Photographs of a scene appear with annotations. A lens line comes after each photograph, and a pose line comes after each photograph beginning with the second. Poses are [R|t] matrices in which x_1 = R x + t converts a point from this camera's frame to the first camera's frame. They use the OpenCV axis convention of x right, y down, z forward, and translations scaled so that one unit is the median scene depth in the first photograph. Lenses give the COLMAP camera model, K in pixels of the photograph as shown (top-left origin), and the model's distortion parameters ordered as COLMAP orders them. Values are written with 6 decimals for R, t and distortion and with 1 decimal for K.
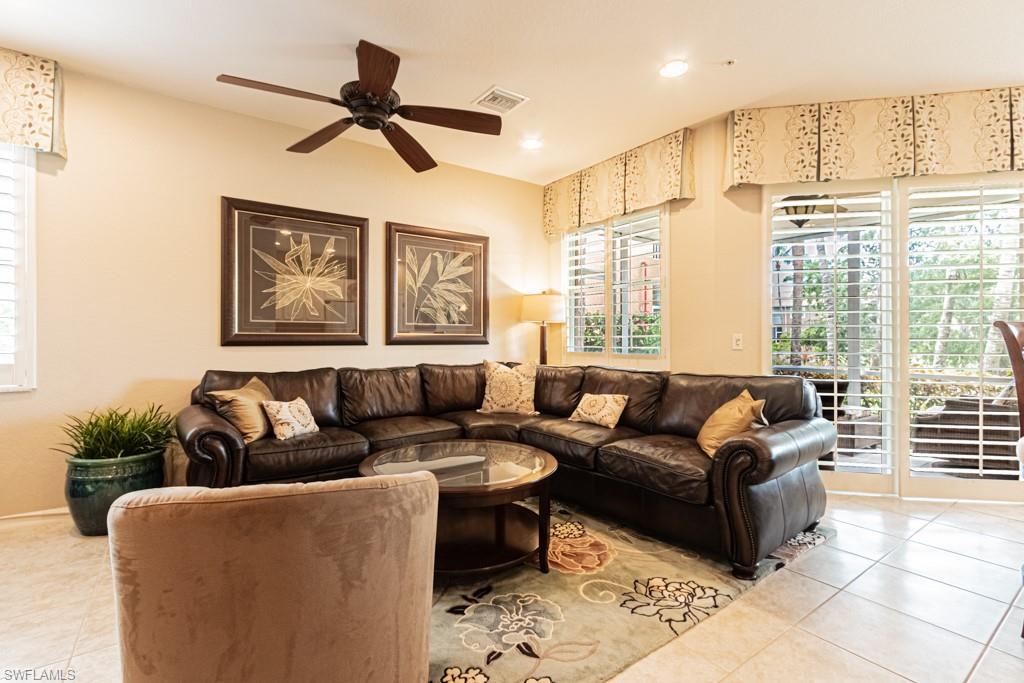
lens RADIAL K [[462.8, 0, 480.9], [0, 462.8, 339.3], [0, 0, 1]] dist [-0.000867, -0.000303]
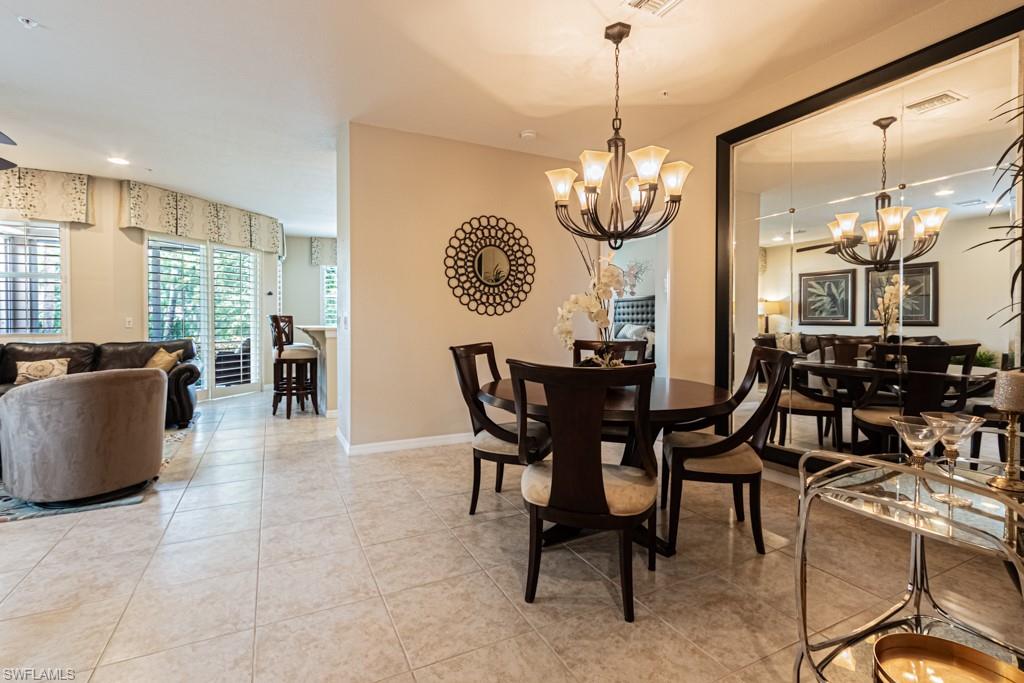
lens RADIAL K [[469.5, 0, 502.9], [0, 469.5, 336.9], [0, 0, 1]] dist [0.003196, -0.000363]
pose [[0.131436, -0.034030, 0.990740, -0.912134], [0.004191, 0.999421, 0.033772, 0.004693], [-0.991316, -0.000287, 0.131503, -0.502588]]
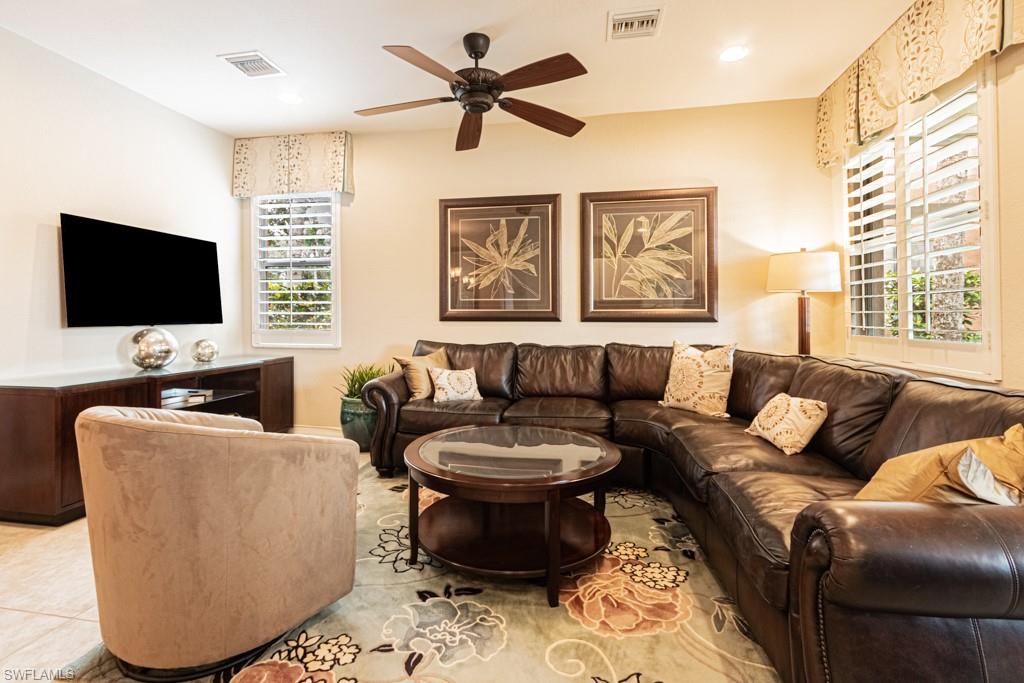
lens RADIAL K [[462.2, 0, 489.8], [0, 462.2, 313.6], [0, 0, 1]] dist [0.001131, -0.000382]
pose [[0.707776, -0.002112, -0.706434, 0.409272], [-0.001865, 0.999986, -0.004859, 0.000794], [0.706435, 0.004757, 0.707762, 0.229049]]
